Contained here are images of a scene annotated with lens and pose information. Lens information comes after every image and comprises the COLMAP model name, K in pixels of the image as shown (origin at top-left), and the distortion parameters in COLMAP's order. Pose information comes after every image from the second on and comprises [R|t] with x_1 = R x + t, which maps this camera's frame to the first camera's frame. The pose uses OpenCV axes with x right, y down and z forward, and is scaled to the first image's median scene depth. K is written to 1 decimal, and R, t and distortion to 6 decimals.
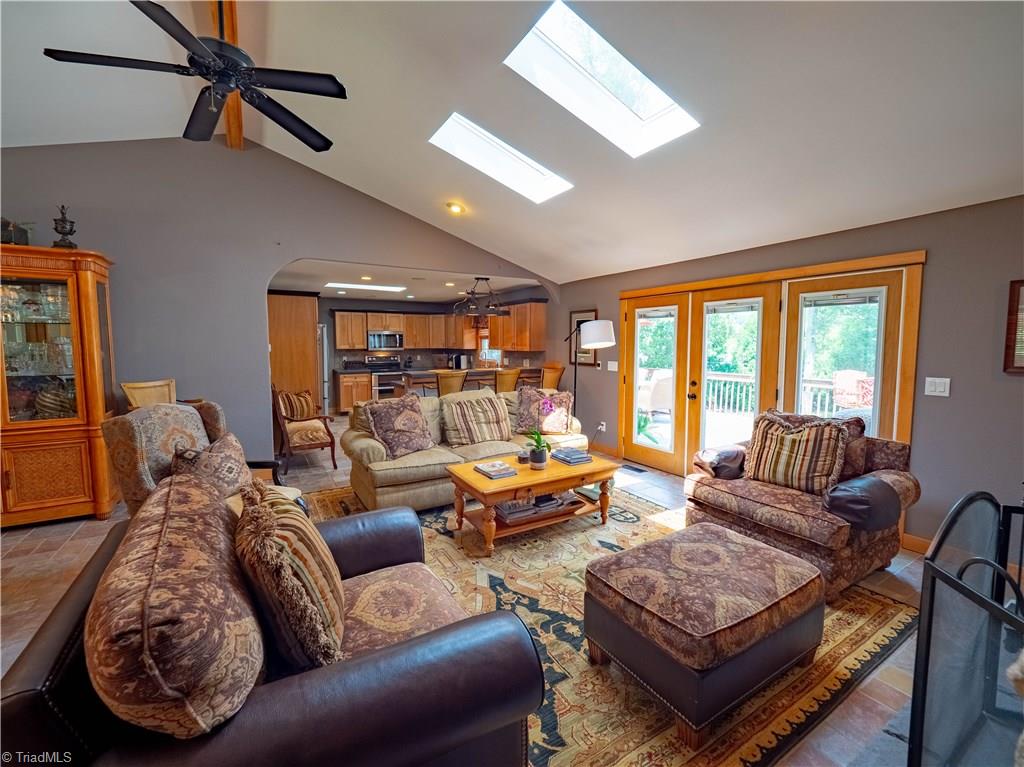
lens RADIAL K [[430.3, 0, 511.1], [0, 430.3, 378.7], [0, 0, 1]] dist [-0.000197, -0.000074]
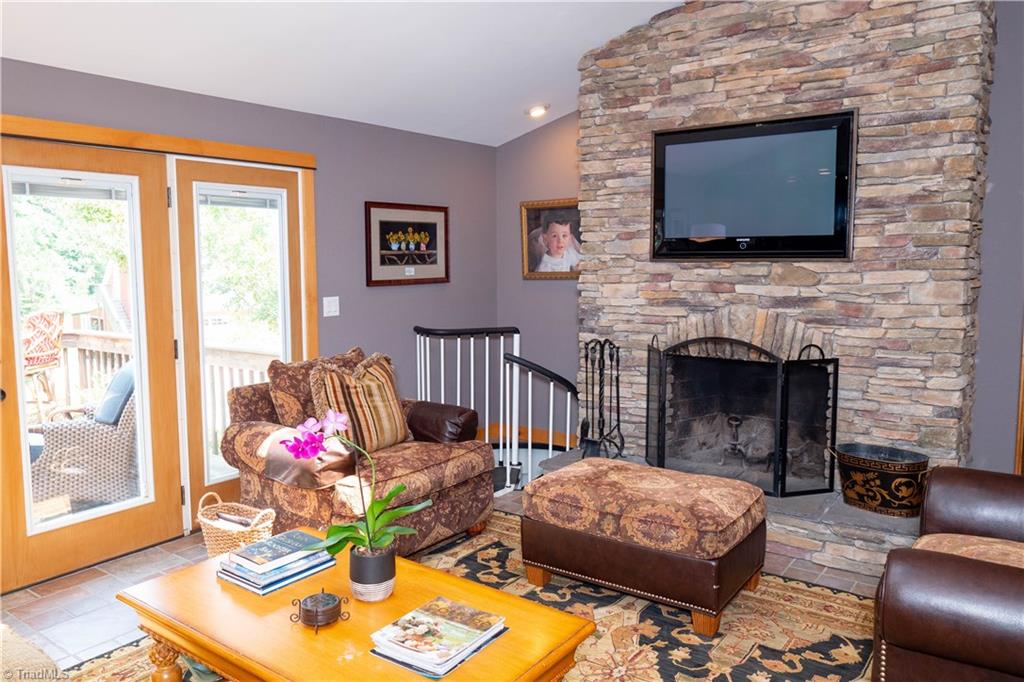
lens RADIAL K [[731.1, 0, 511.3], [0, 731.1, 338.5], [0, 0, 1]] dist [-0.000808, 0.000215]
pose [[-0.383527, -0.100810, 0.918011, -0.572092], [0.078444, 0.986876, 0.141145, -0.097936], [-0.920192, 0.126145, -0.370586, 1.140121]]
